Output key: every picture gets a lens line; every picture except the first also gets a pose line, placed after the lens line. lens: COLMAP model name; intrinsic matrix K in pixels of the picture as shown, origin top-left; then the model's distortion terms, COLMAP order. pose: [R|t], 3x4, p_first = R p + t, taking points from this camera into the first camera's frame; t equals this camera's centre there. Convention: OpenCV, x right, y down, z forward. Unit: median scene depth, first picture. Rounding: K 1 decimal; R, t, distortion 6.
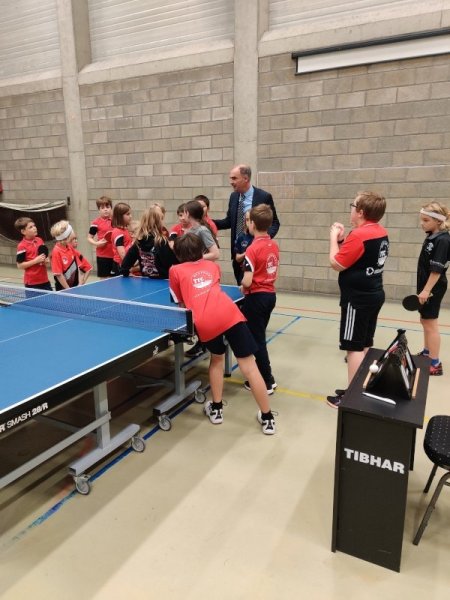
lens RADIAL K [[459.3, 0, 224.7], [0, 459.3, 304.9], [0, 0, 1]] dist [0.028928, 0.007569]
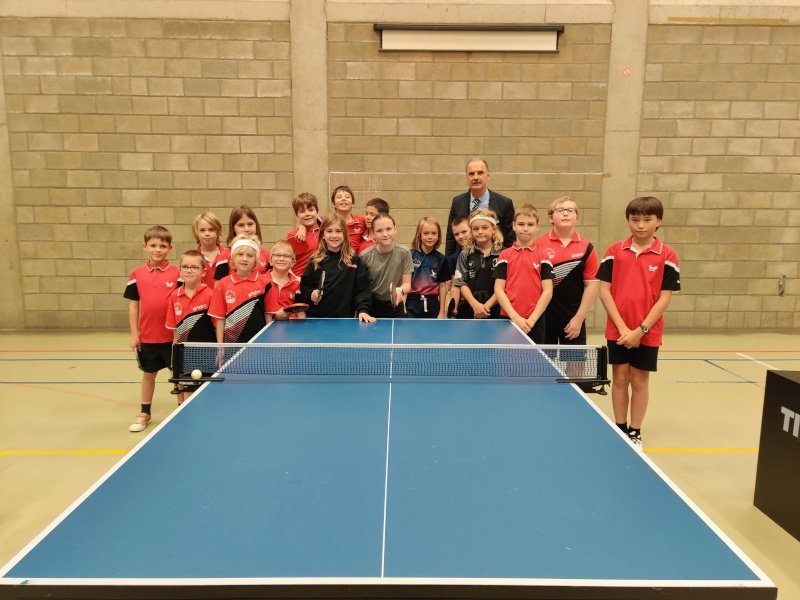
lens RADIAL K [[621.9, 0, 401.0], [0, 621.9, 292.2], [0, 0, 1]] dist [0.040754, -0.024074]
pose [[0.867927, -0.052615, 0.493898, -0.334448], [0.104868, 0.991369, -0.078675, -0.011022], [-0.485496, 0.120078, 0.865953, 0.120173]]
